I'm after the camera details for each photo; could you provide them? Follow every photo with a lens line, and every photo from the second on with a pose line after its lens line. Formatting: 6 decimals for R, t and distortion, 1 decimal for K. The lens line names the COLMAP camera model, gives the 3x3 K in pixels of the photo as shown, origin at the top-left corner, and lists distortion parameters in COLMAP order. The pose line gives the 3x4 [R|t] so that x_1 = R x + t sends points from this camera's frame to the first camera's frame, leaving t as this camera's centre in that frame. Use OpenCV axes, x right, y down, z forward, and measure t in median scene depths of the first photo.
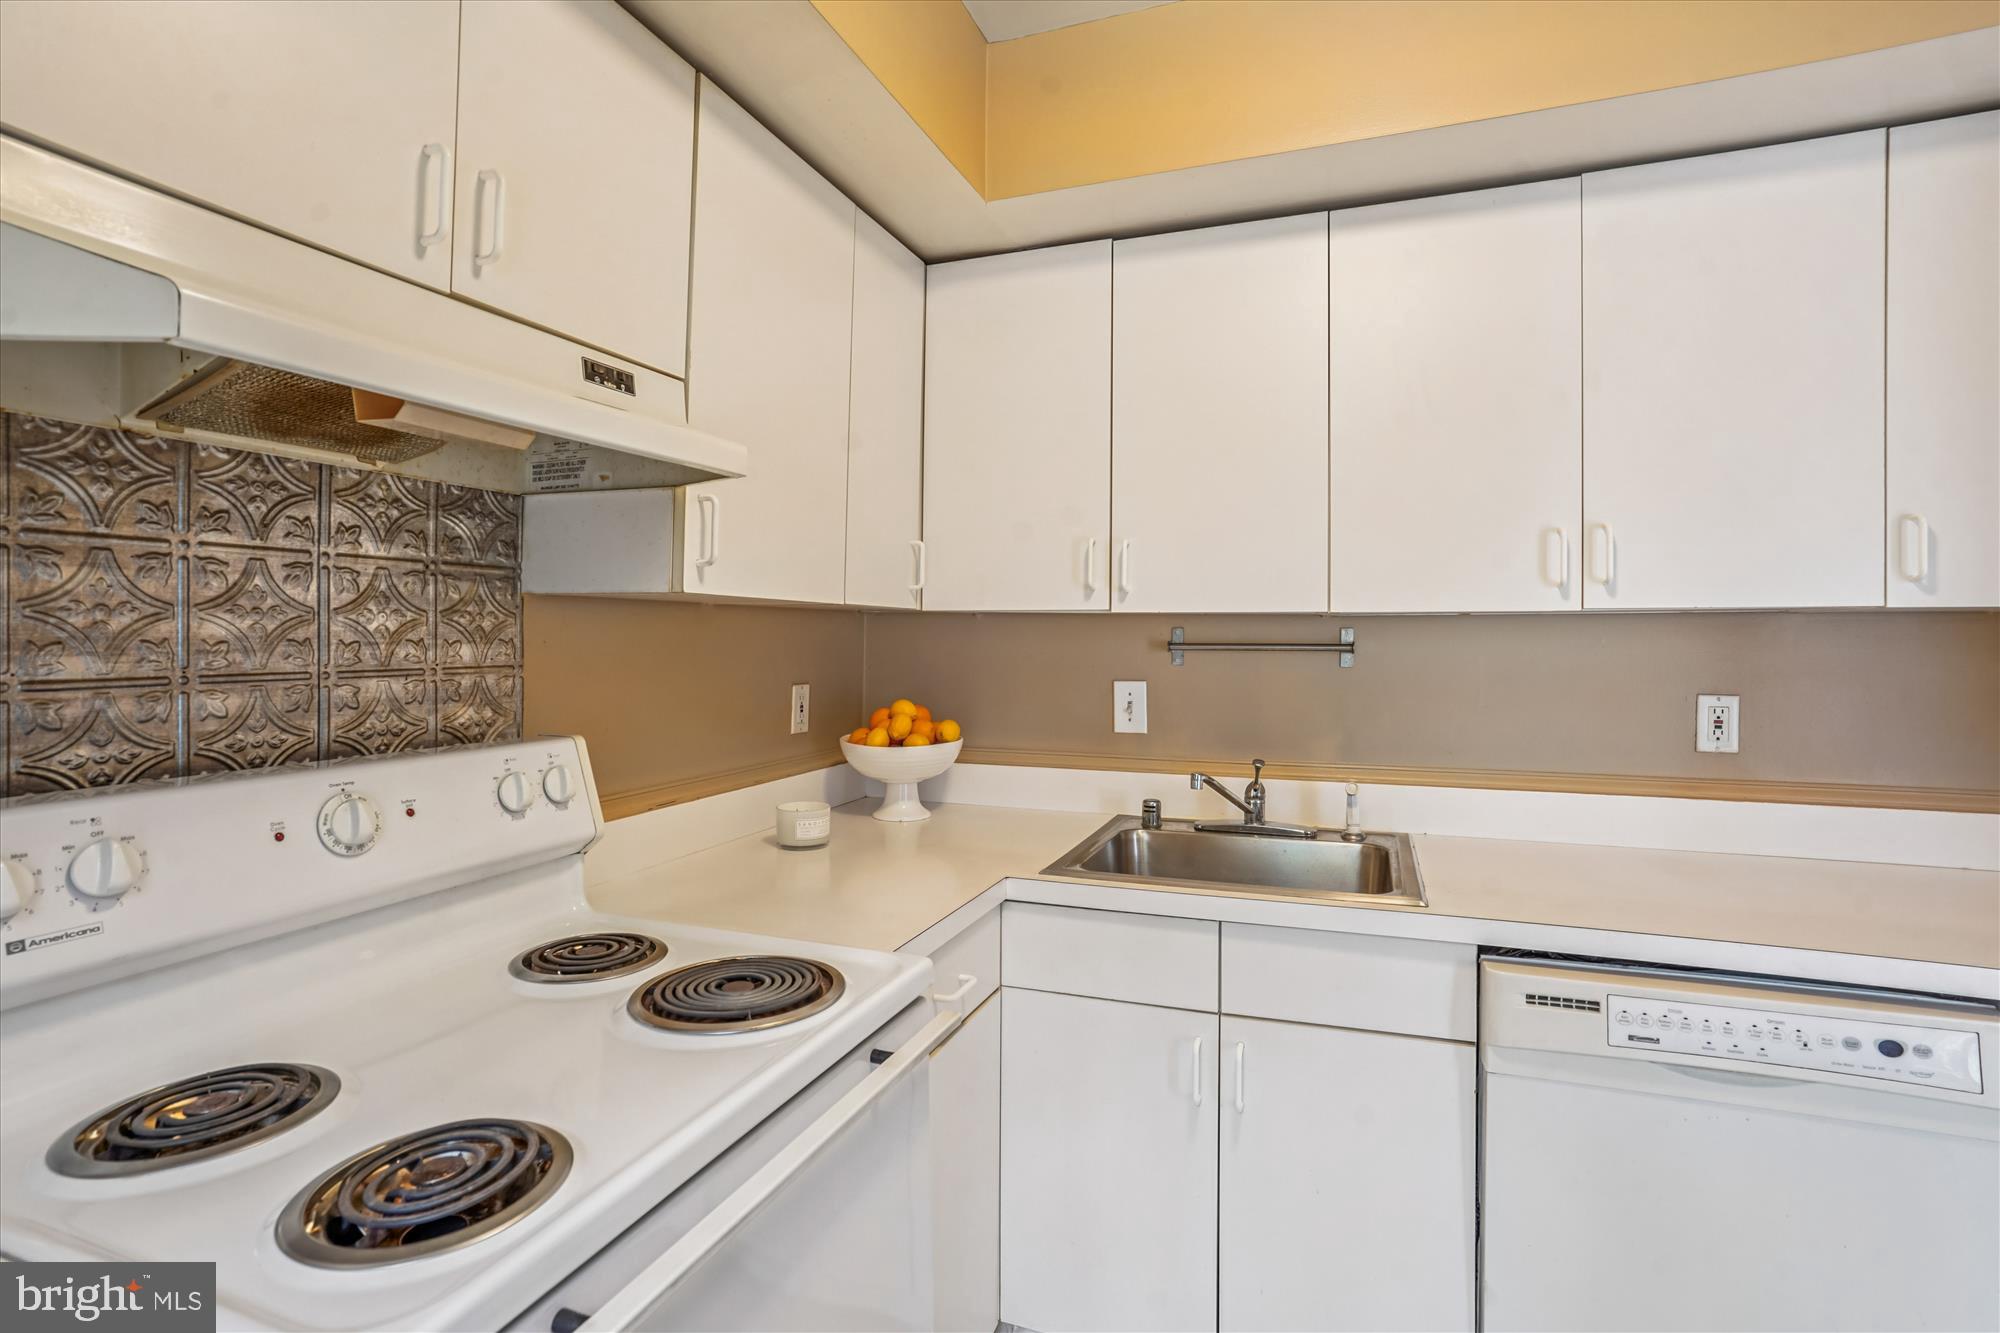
lens RADIAL K [[941.1, 0, 987.5], [0, 941.1, 636.3], [0, 0, 1]] dist [-0.032614, 0.010816]
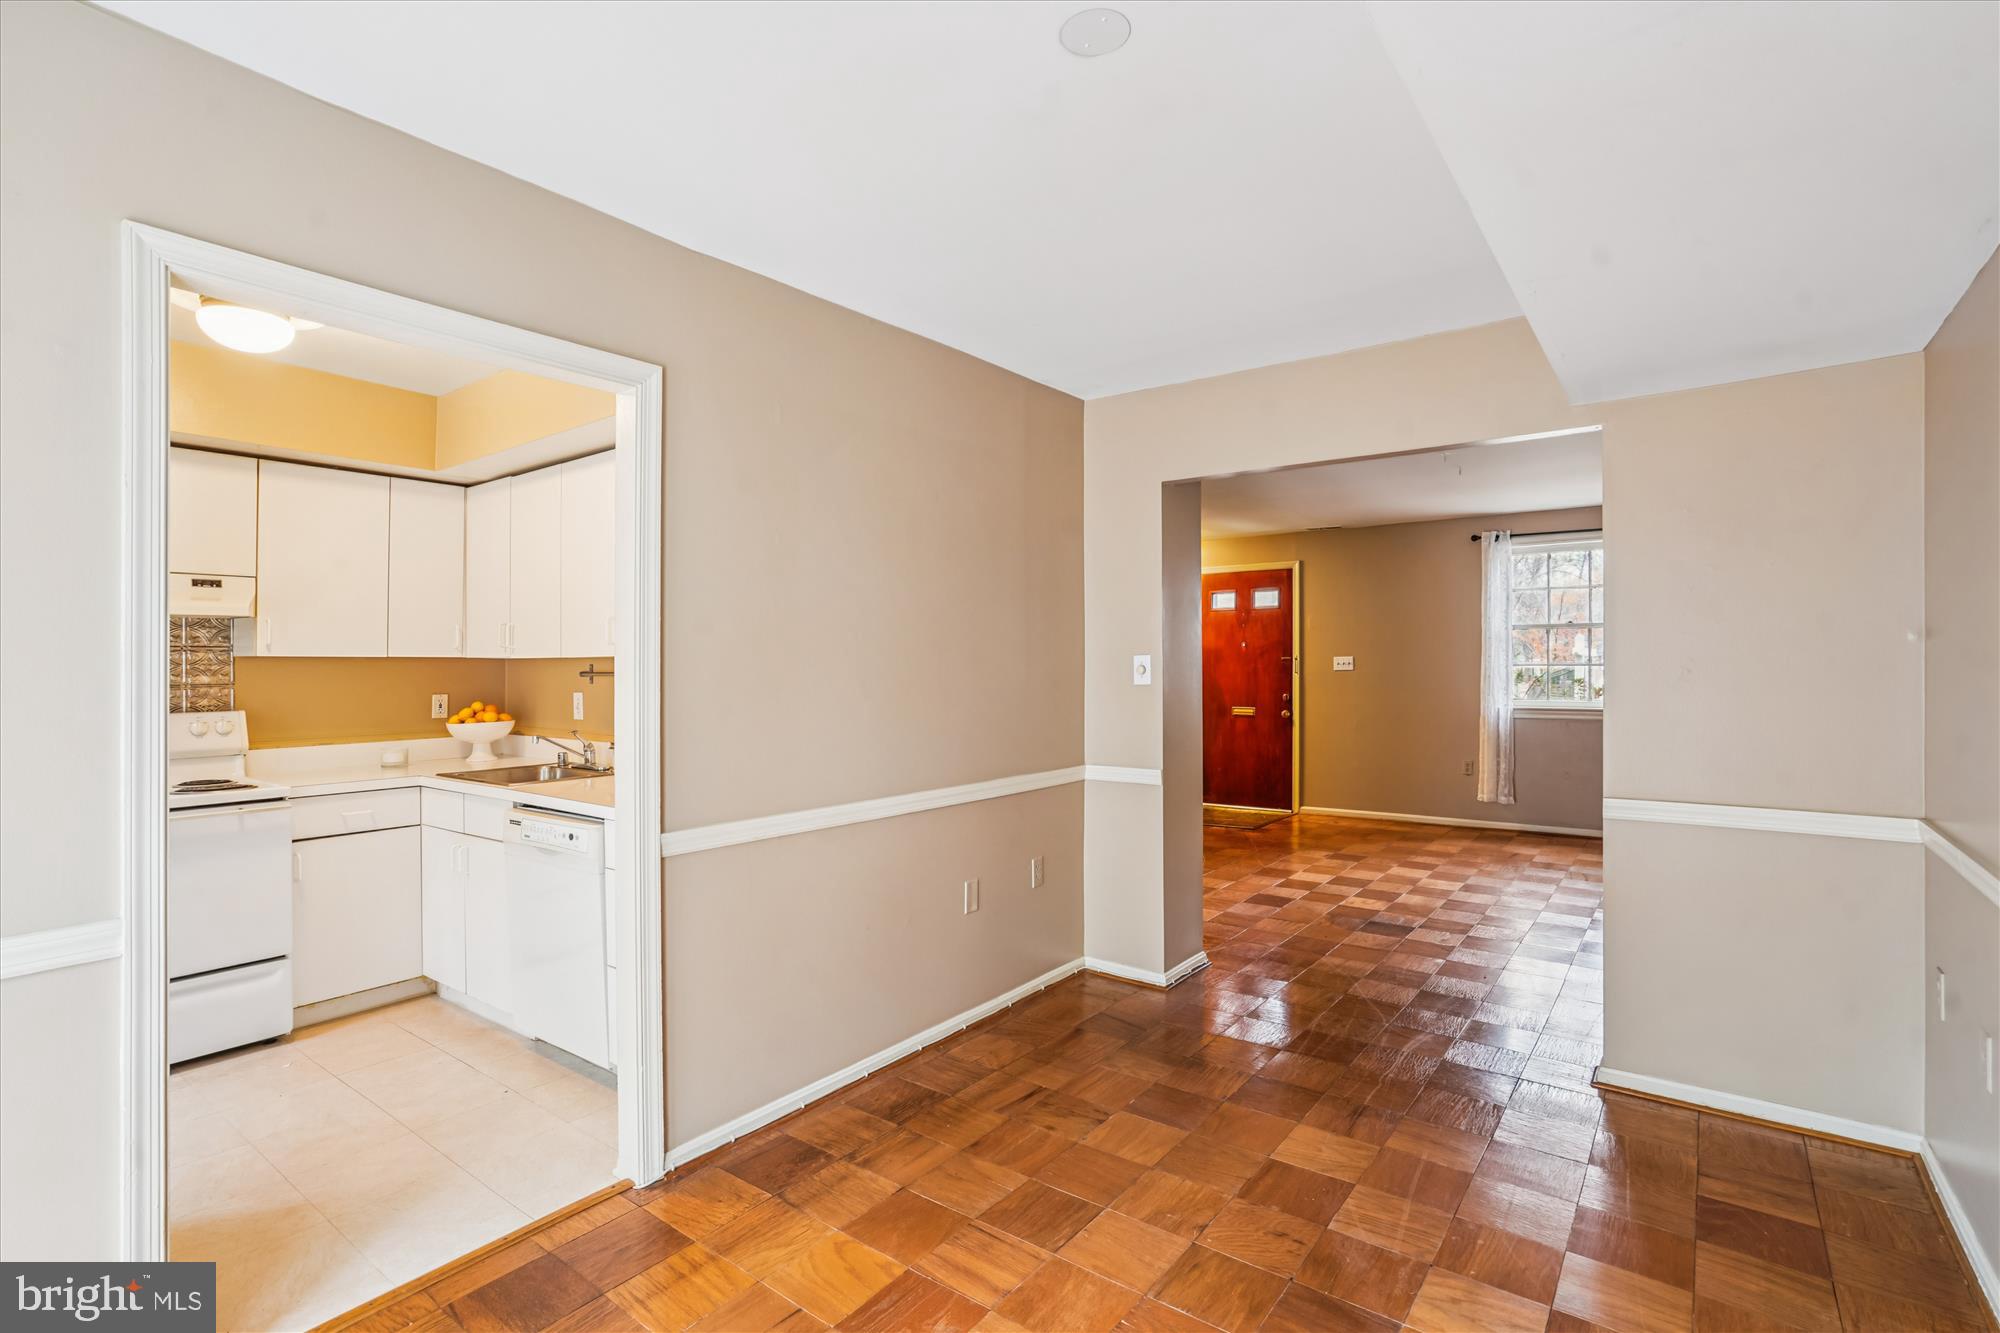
lens RADIAL K [[941.1, 0, 994.1], [0, 941.1, 667.4], [0, 0, 1]] dist [-0.032614, 0.010816]
pose [[0.961702, -0.007524, -0.273995, 2.667891], [0.009476, 0.999938, 0.005800, -0.011516], [0.273934, -0.008174, 0.961714, -1.063183]]
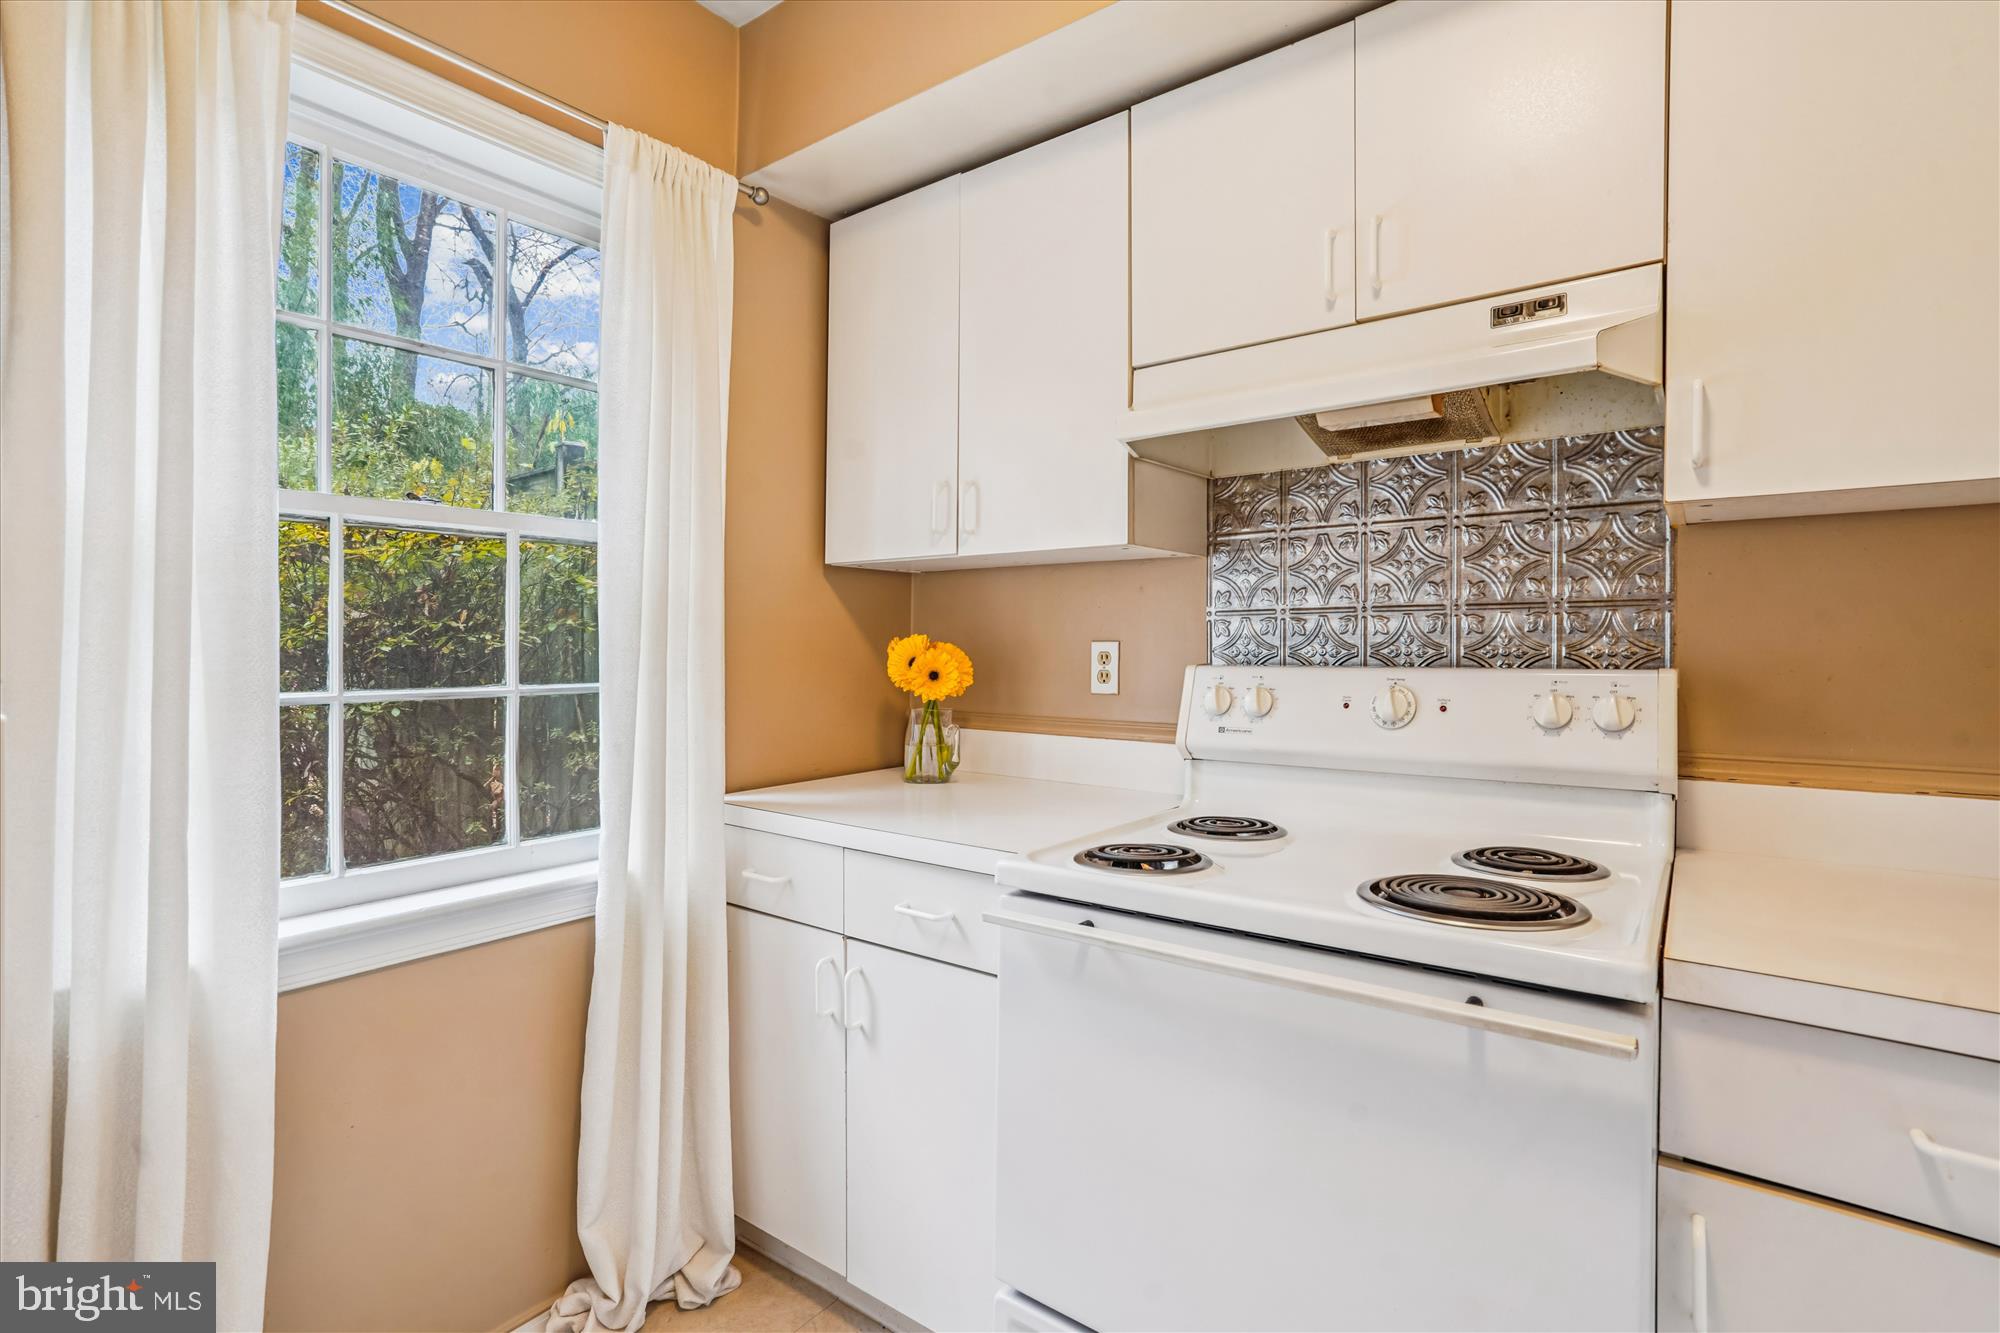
lens RADIAL K [[941.1, 0, 1000.8], [0, 941.1, 648.3], [0, 0, 1]] dist [-0.032614, 0.010816]
pose [[-0.268859, 0.000830, -0.963179, 0.740611], [0.002729, 0.999996, 0.000100, 0.096055], [0.963176, -0.002601, -0.268860, 0.699076]]
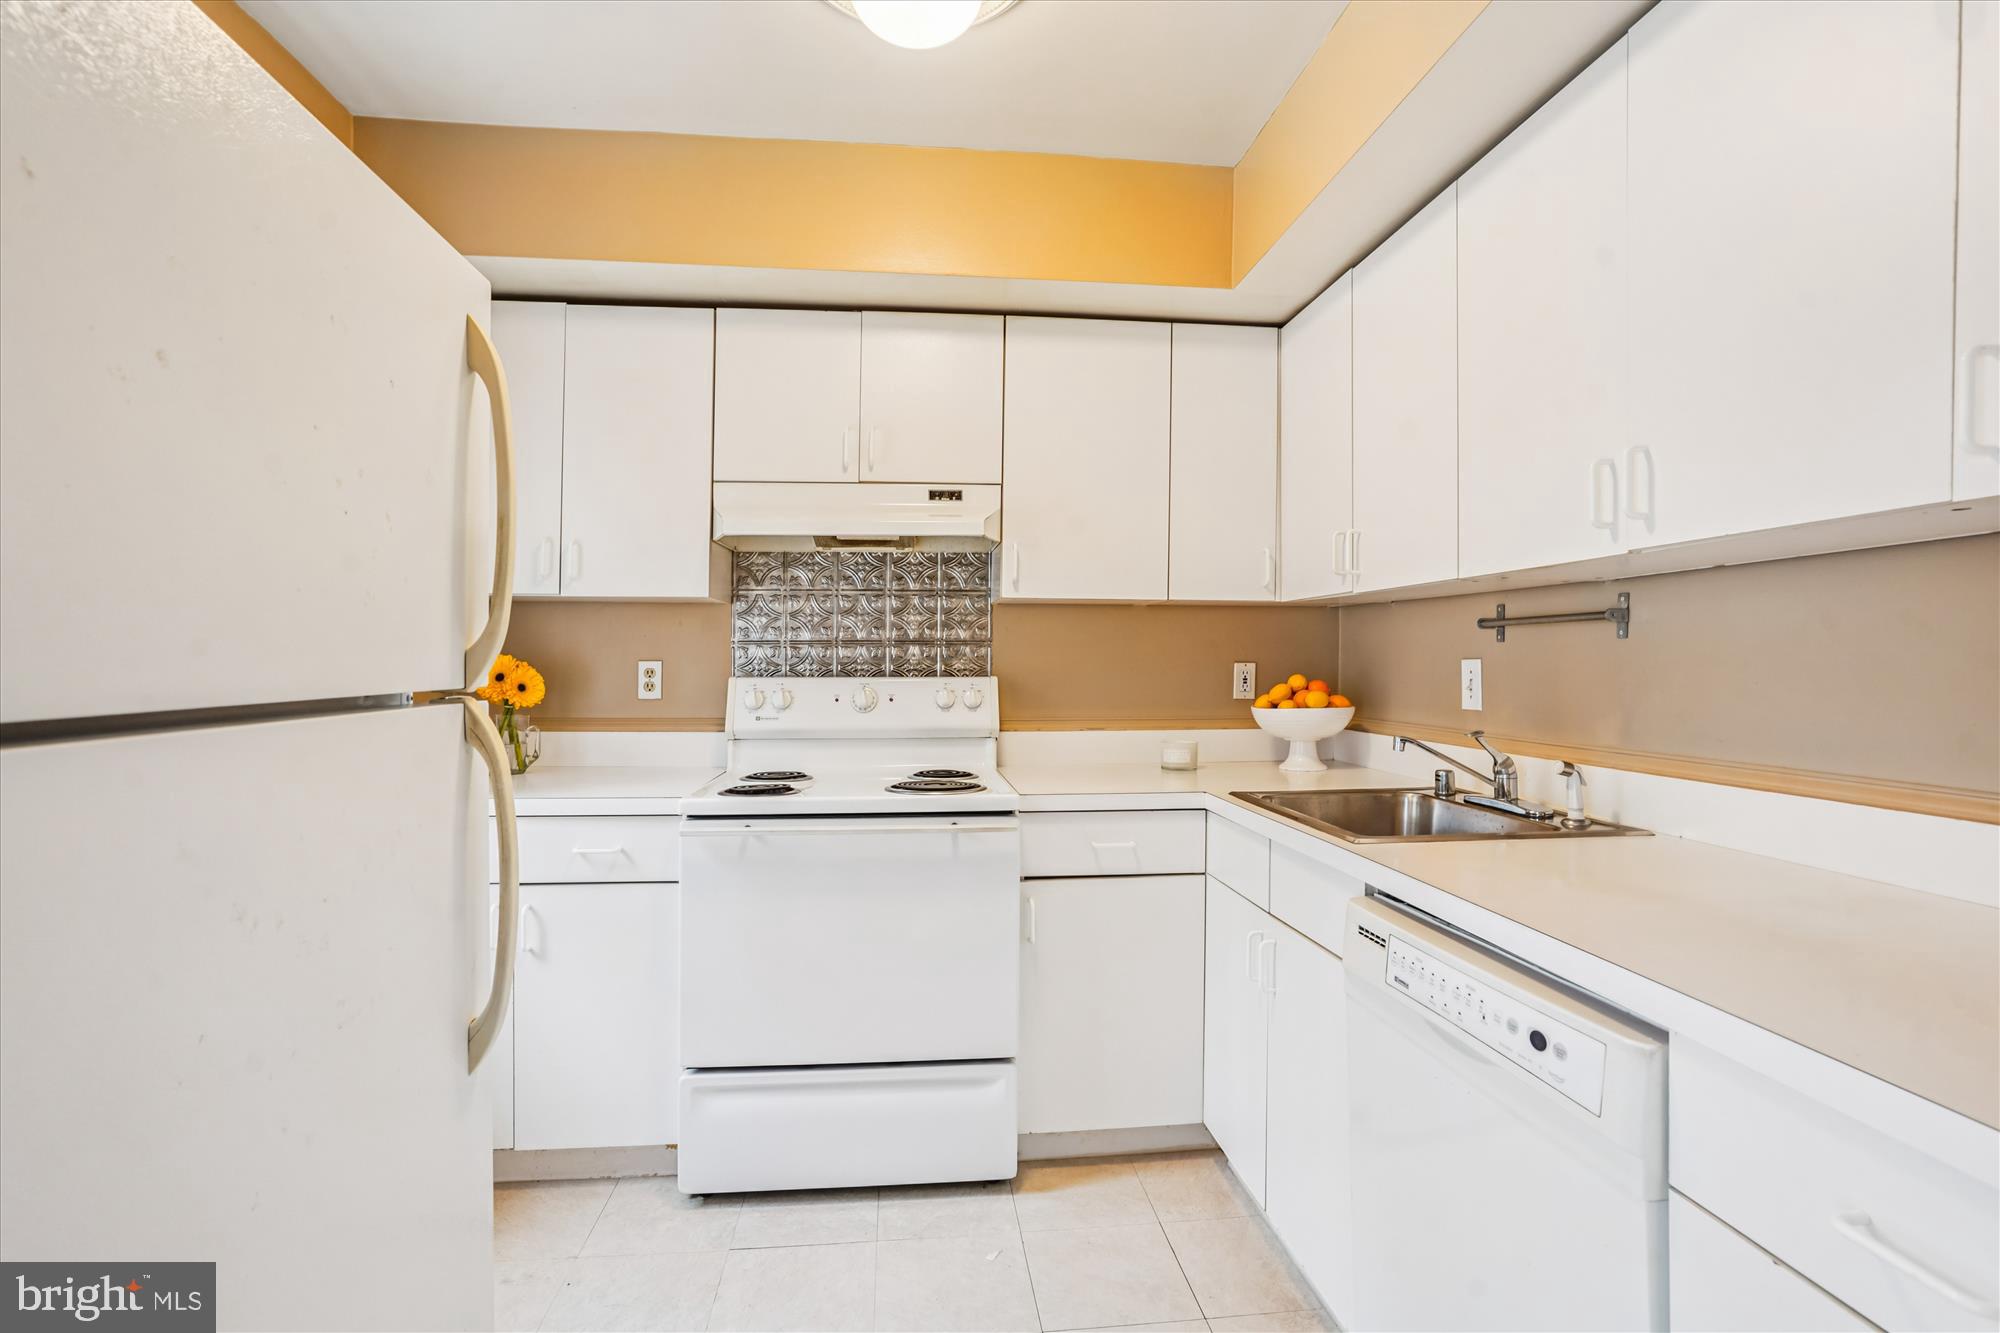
lens RADIAL K [[941.1, 0, 996.8], [0, 941.1, 656.6], [0, 0, 1]] dist [-0.032614, 0.010816]
pose [[0.457188, -0.006613, -0.889346, 1.467372], [0.001828, 0.999977, -0.006496, 0.091123], [0.889368, 0.001344, 0.457189, 0.148797]]
